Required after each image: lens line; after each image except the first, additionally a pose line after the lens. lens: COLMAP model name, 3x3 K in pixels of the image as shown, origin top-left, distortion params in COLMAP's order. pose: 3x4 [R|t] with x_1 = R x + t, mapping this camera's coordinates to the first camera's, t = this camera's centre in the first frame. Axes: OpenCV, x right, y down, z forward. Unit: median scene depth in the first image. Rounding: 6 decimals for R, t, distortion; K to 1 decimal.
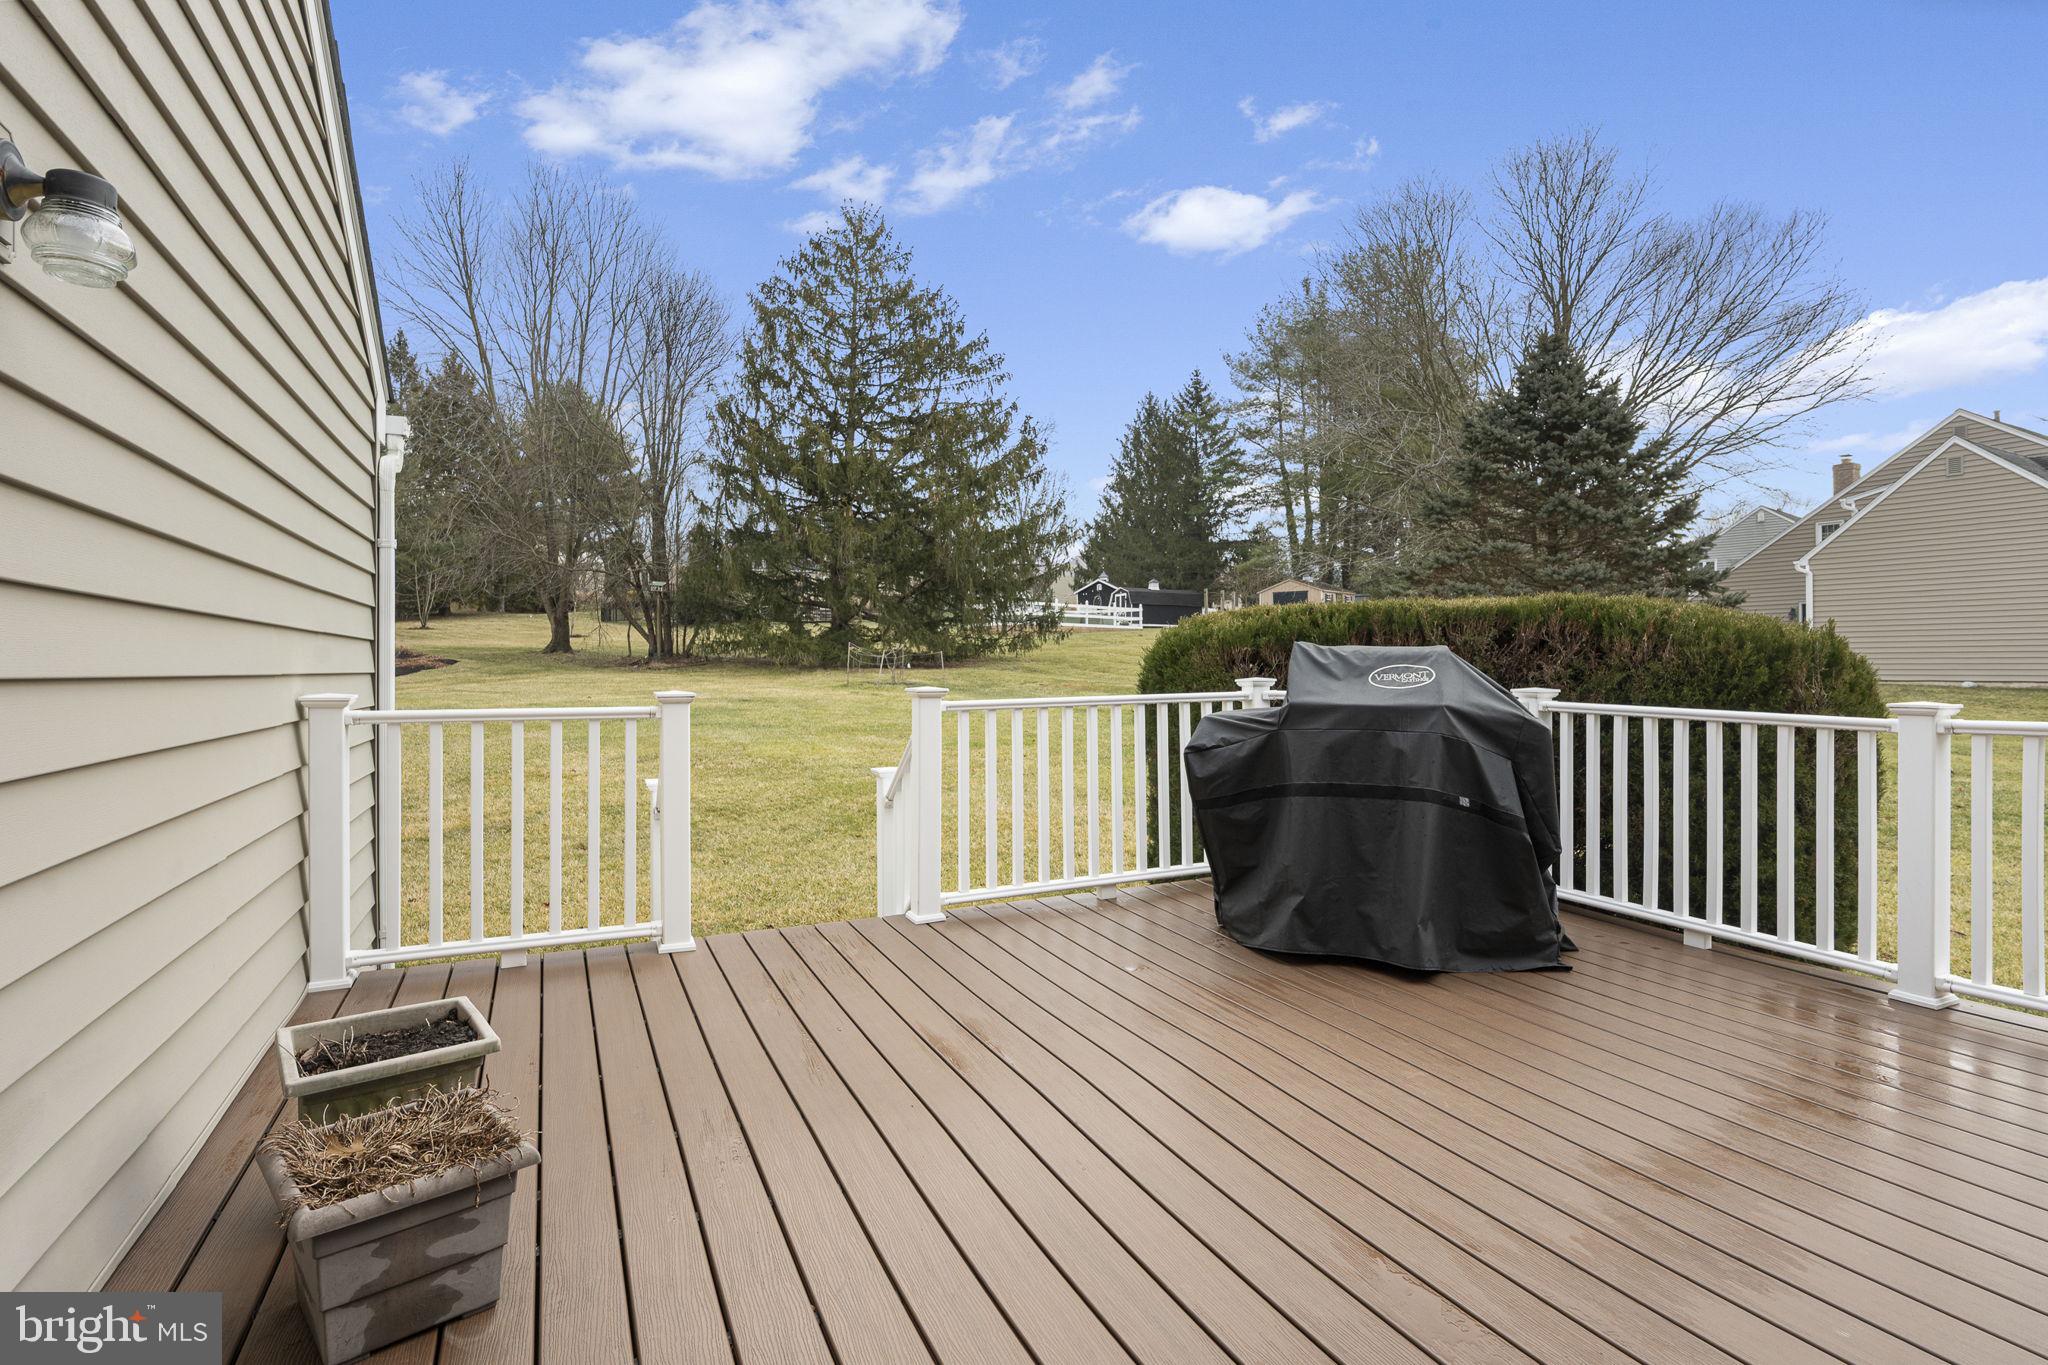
lens RADIAL K [[1022.9, 0, 1030.5], [0, 1022.9, 662.6], [0, 0, 1]] dist [-0.005662, 0.002912]
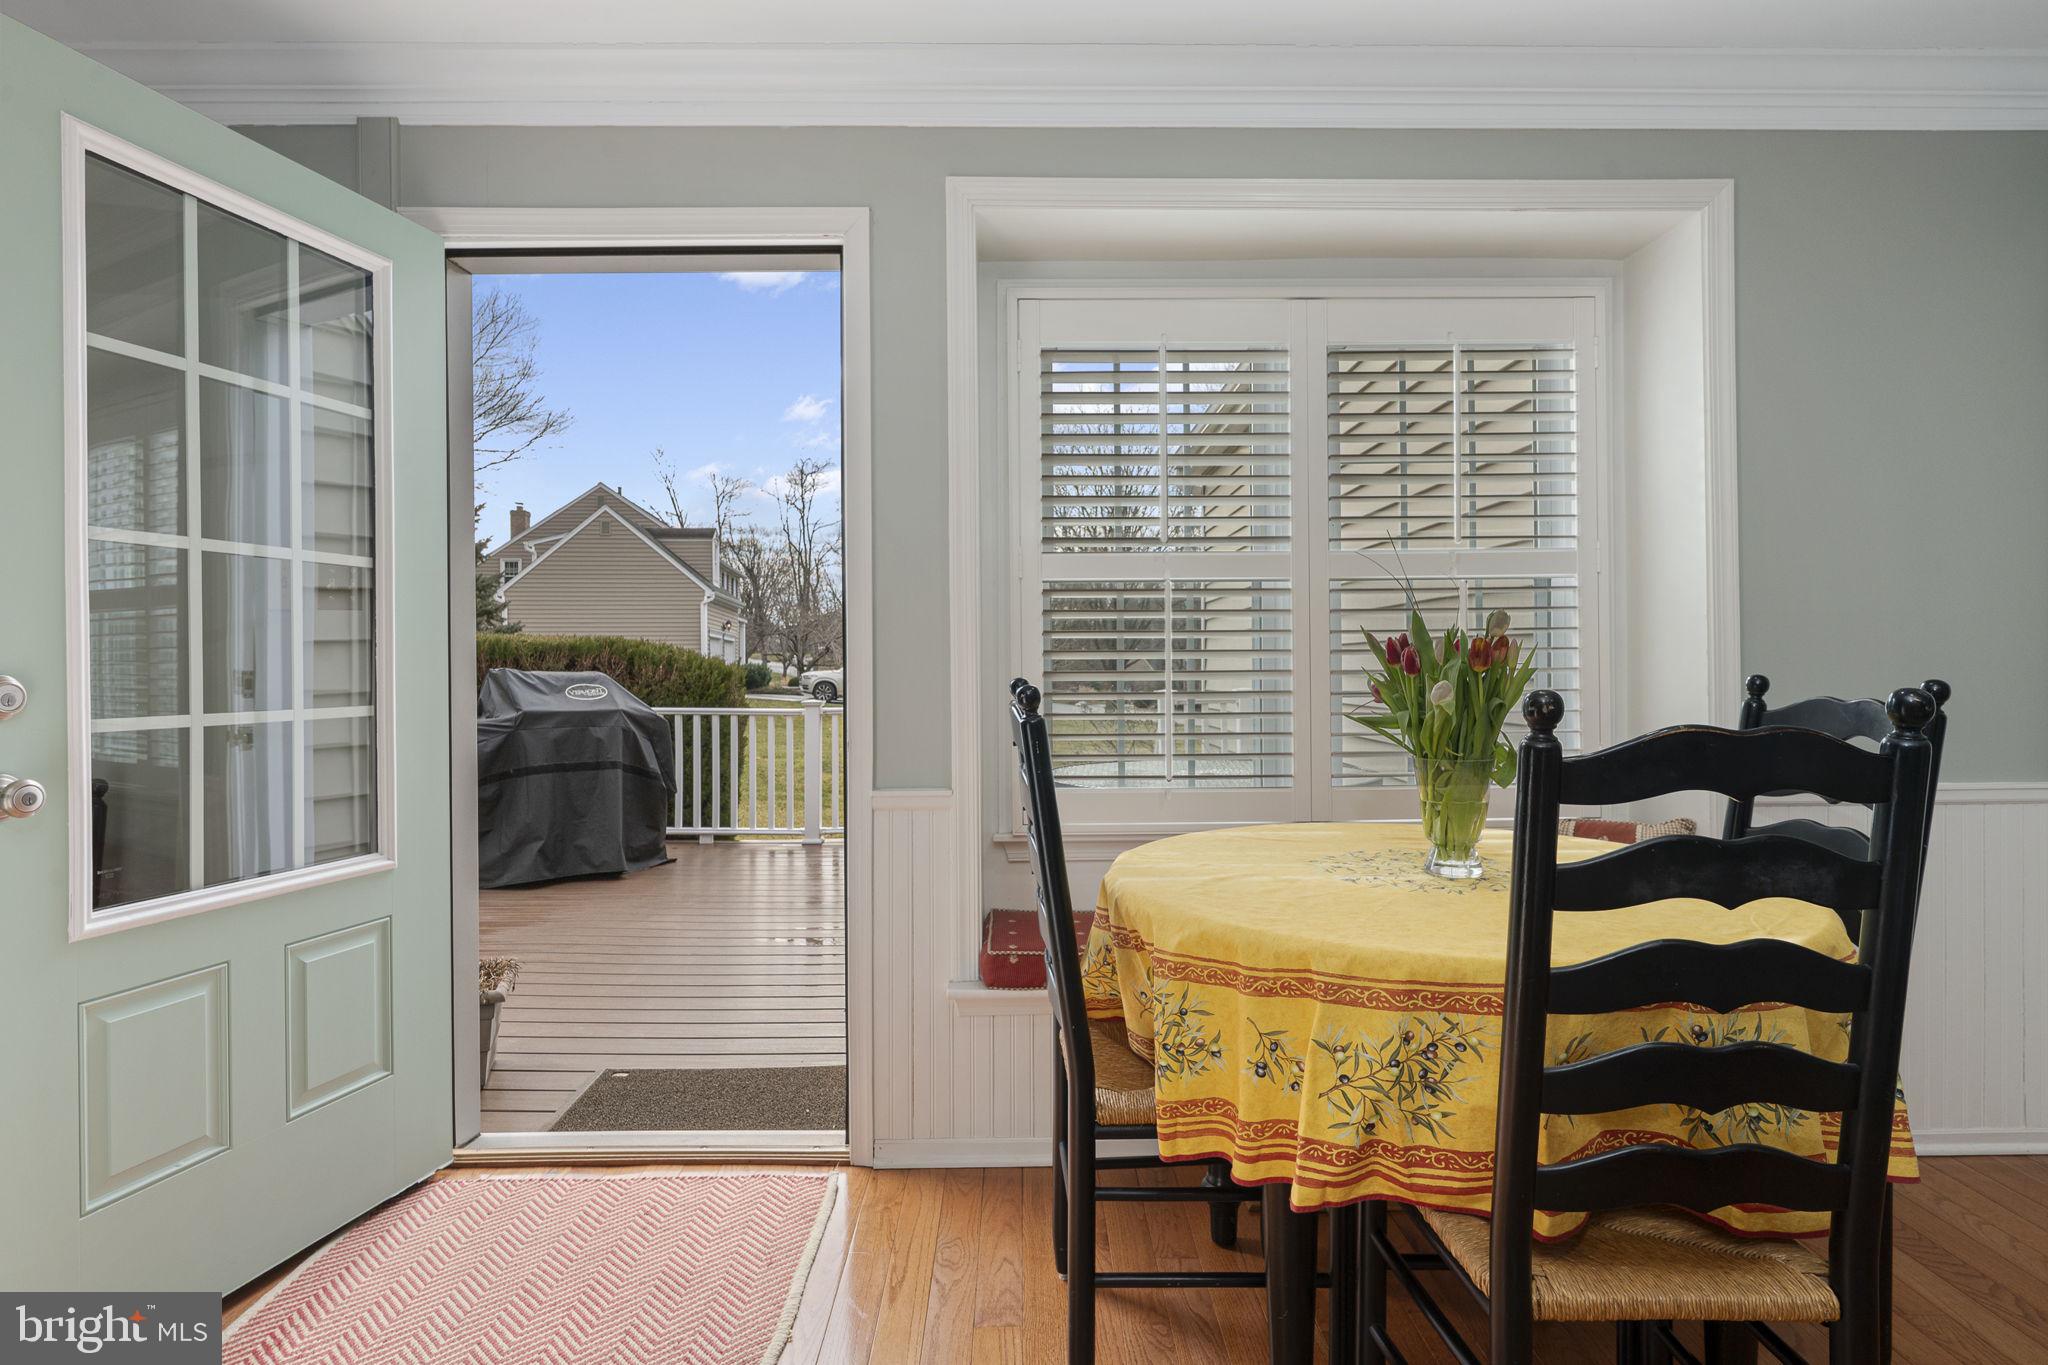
lens RADIAL K [[1022.9, 0, 1016.6], [0, 1022.9, 681.9], [0, 0, 1]] dist [-0.005662, 0.002912]
pose [[0.412077, -0.006633, 0.911125, -0.677771], [0.004347, 0.999976, 0.005314, -0.006024], [-0.911139, 0.001771, 0.412096, -0.200349]]
